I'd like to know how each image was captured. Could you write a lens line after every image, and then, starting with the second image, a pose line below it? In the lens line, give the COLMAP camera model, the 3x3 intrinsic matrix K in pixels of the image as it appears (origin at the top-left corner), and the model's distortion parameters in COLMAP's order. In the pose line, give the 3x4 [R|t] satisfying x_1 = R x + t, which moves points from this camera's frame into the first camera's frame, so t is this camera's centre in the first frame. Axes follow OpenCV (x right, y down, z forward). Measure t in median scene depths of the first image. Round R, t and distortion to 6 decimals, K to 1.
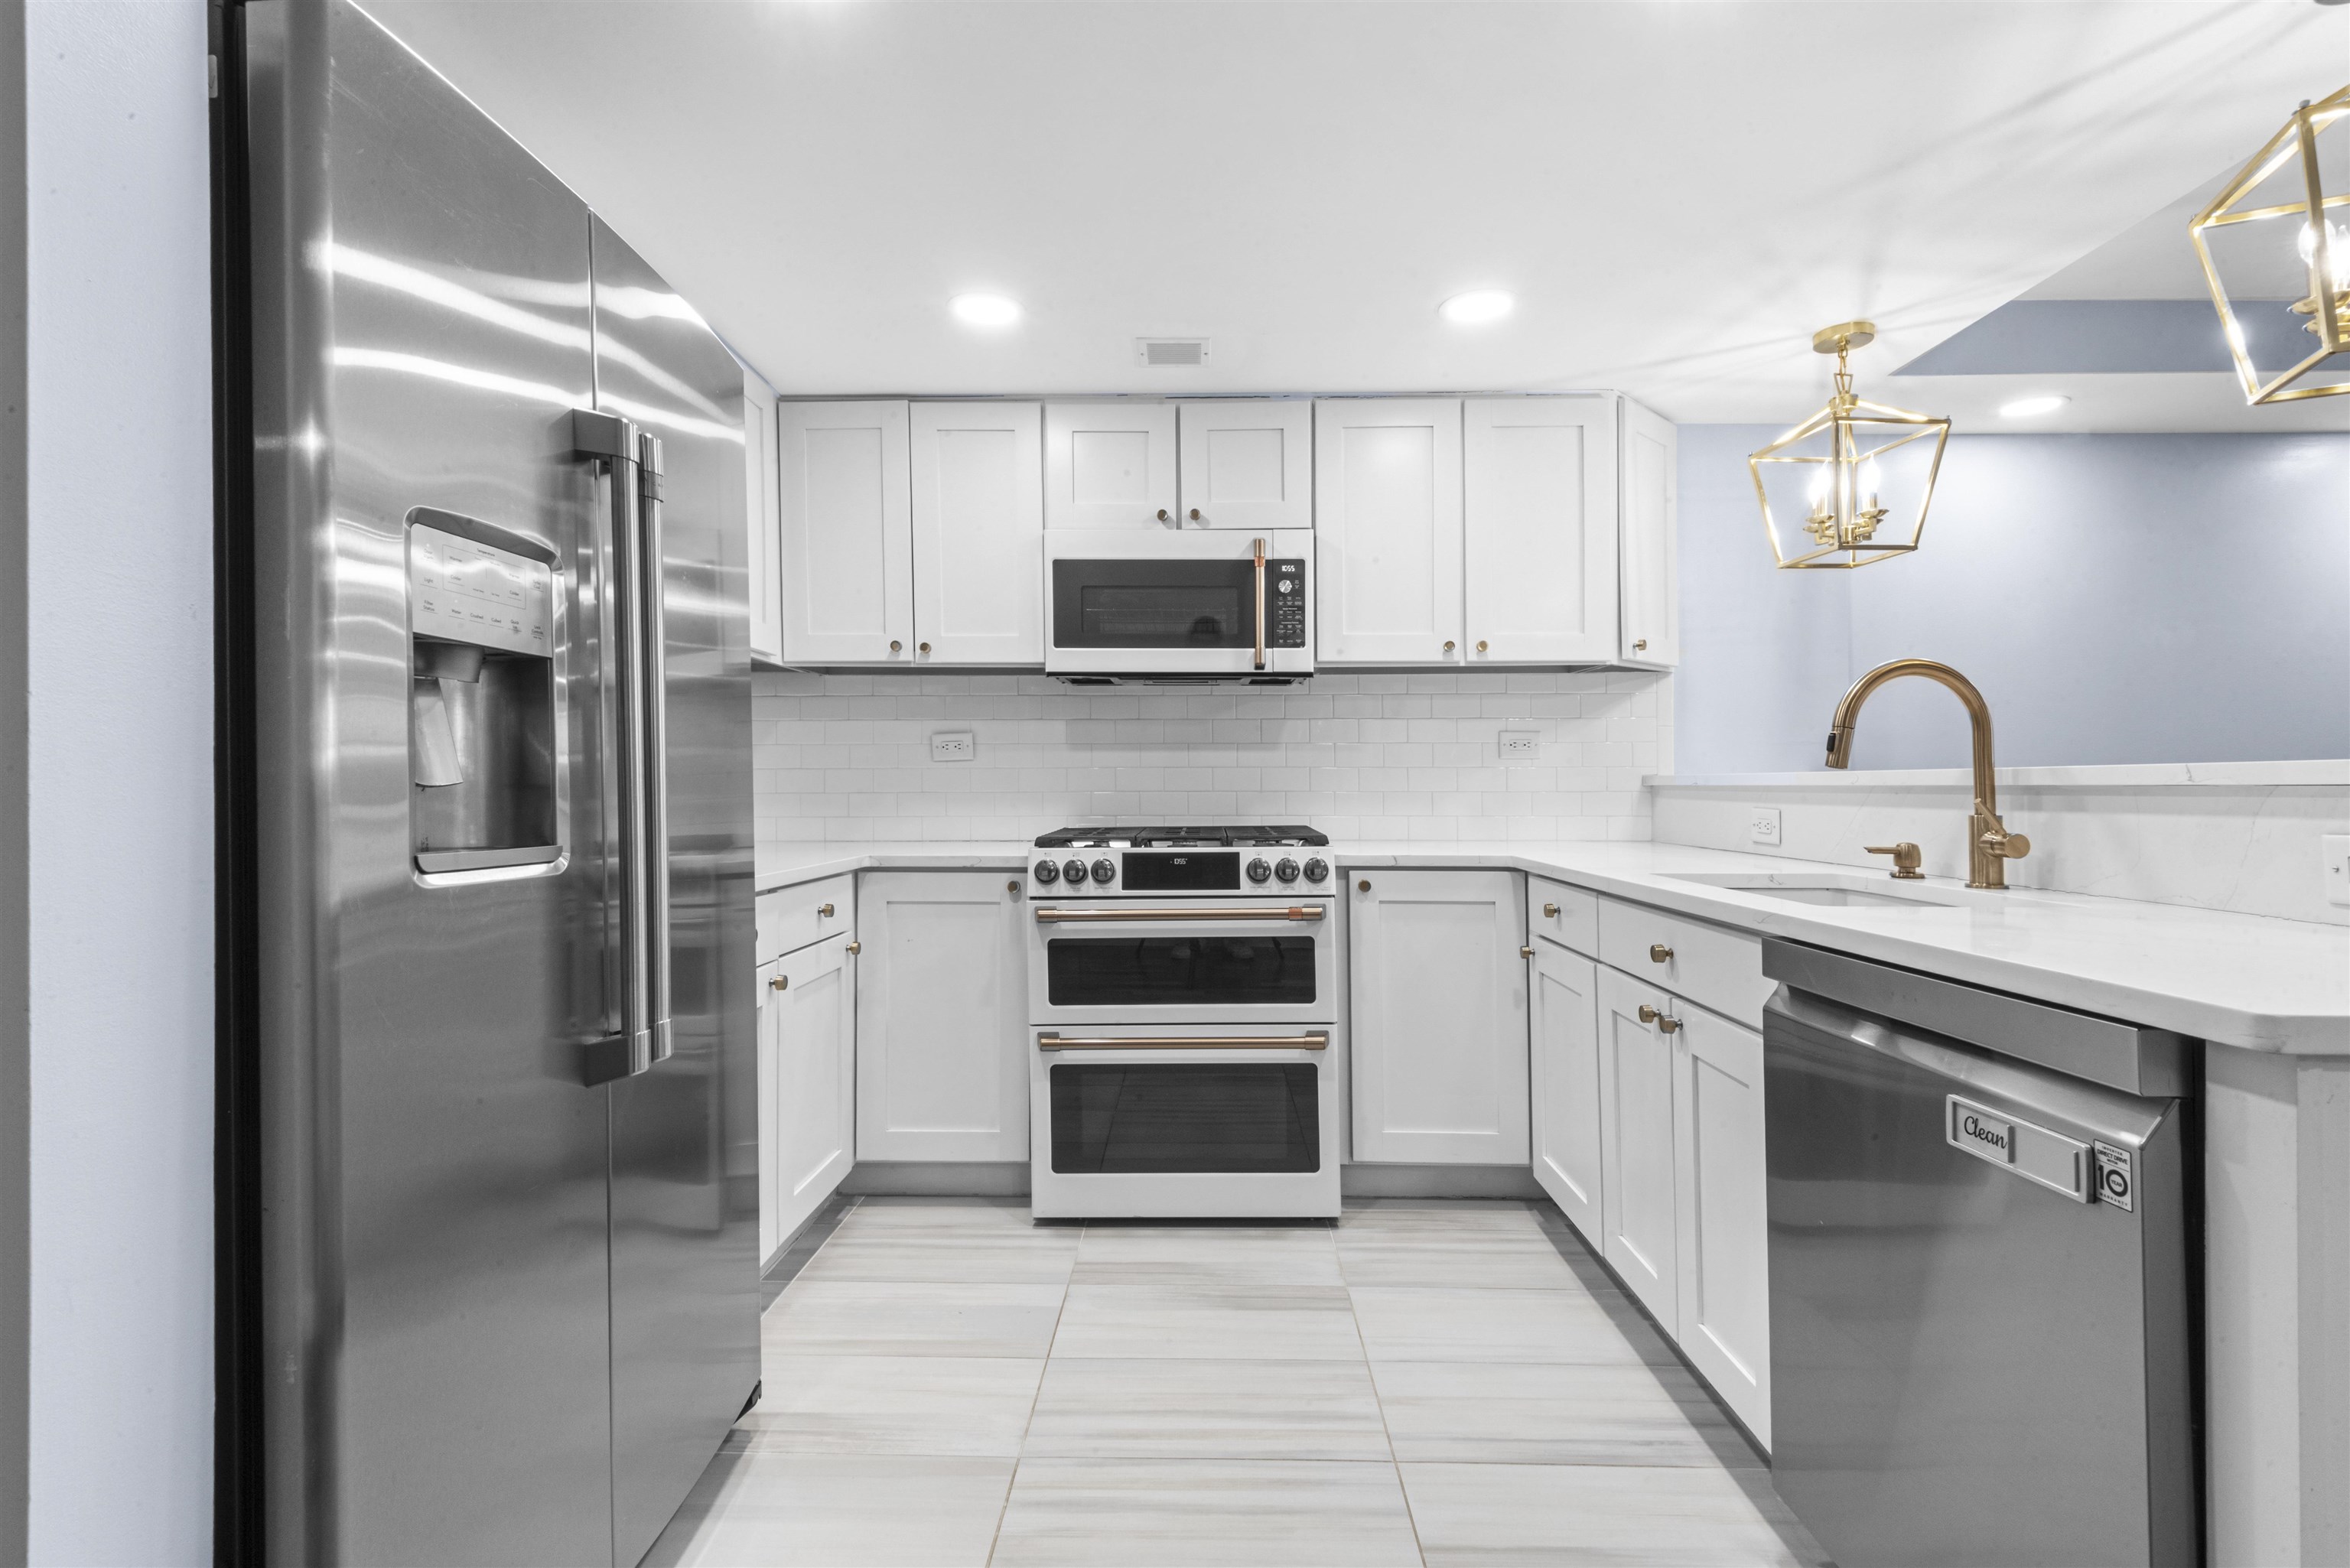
lens RADIAL K [[1102.1, 0, 1170.4], [0, 1102.1, 766.3], [0, 0, 1]] dist [0.021966, -0.003492]
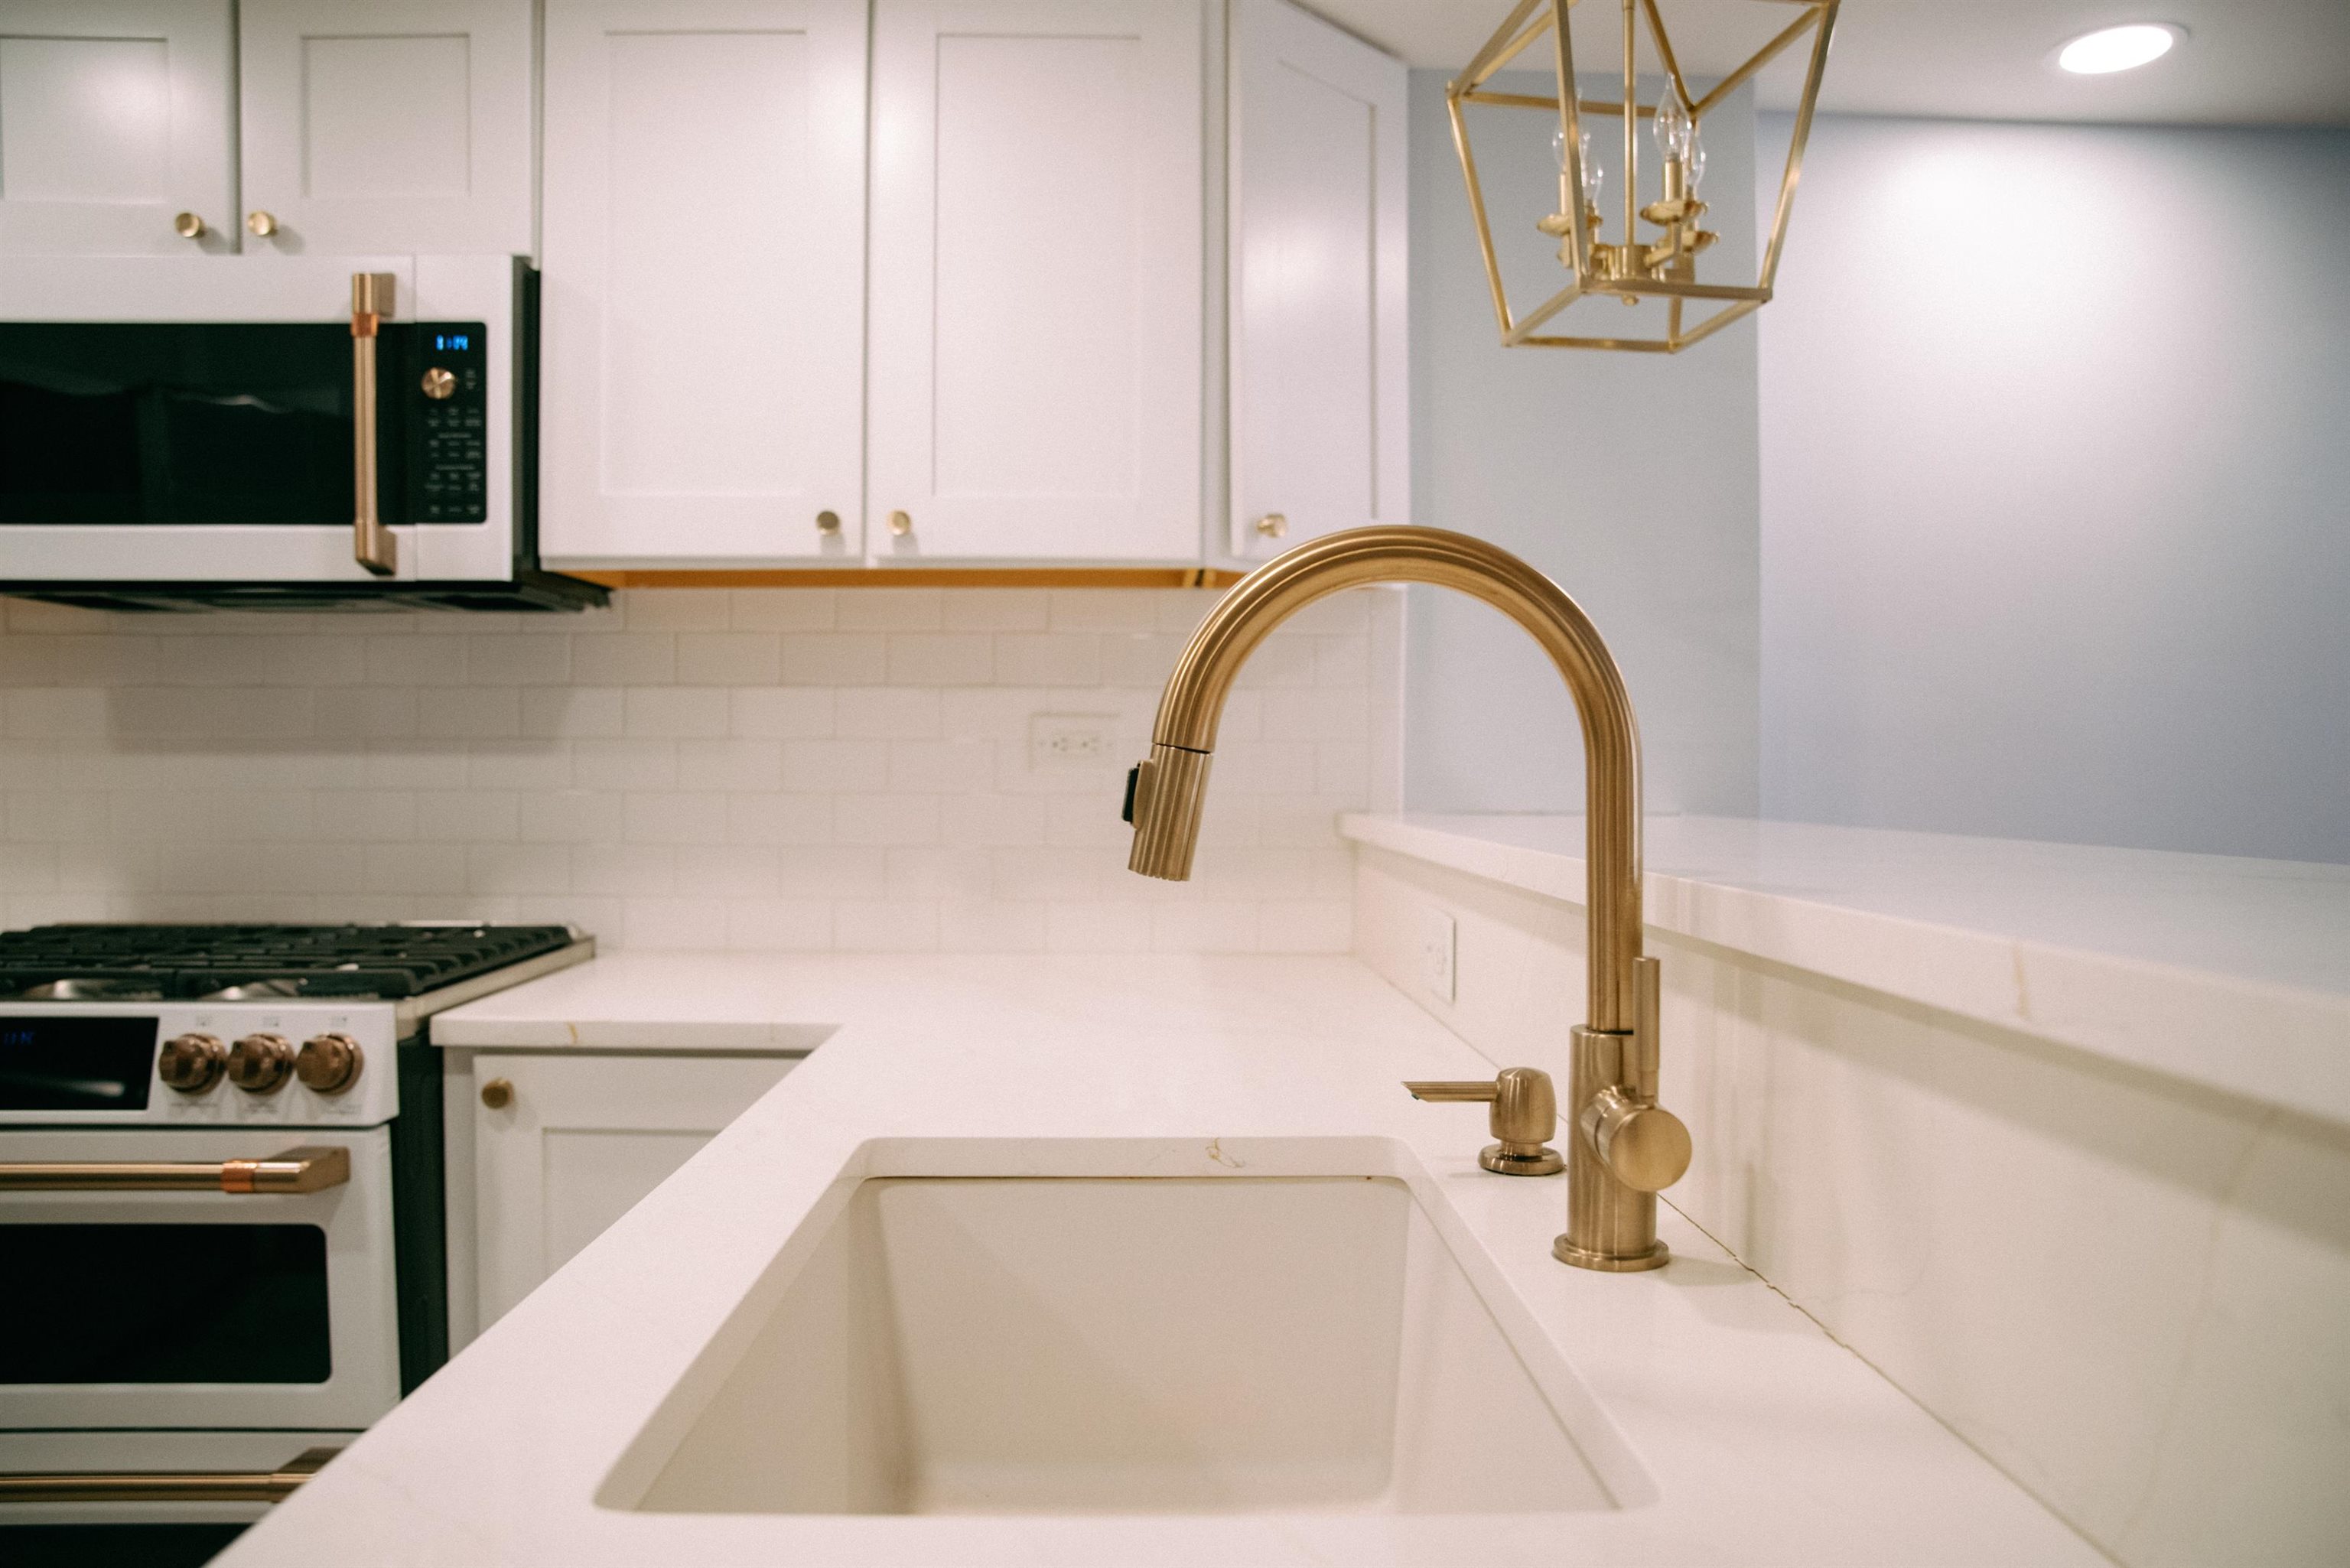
lens RADIAL K [[1649.9, 0, 1177.5], [0, 1649.9, 793.2], [0, 0, 1]] dist [-0.050459, -0.005949]
pose [[0.999562, 0.002677, 0.029461, 0.381353], [-0.003571, 0.999533, 0.030336, -0.022591], [-0.029366, -0.030427, 0.999106, 0.351662]]
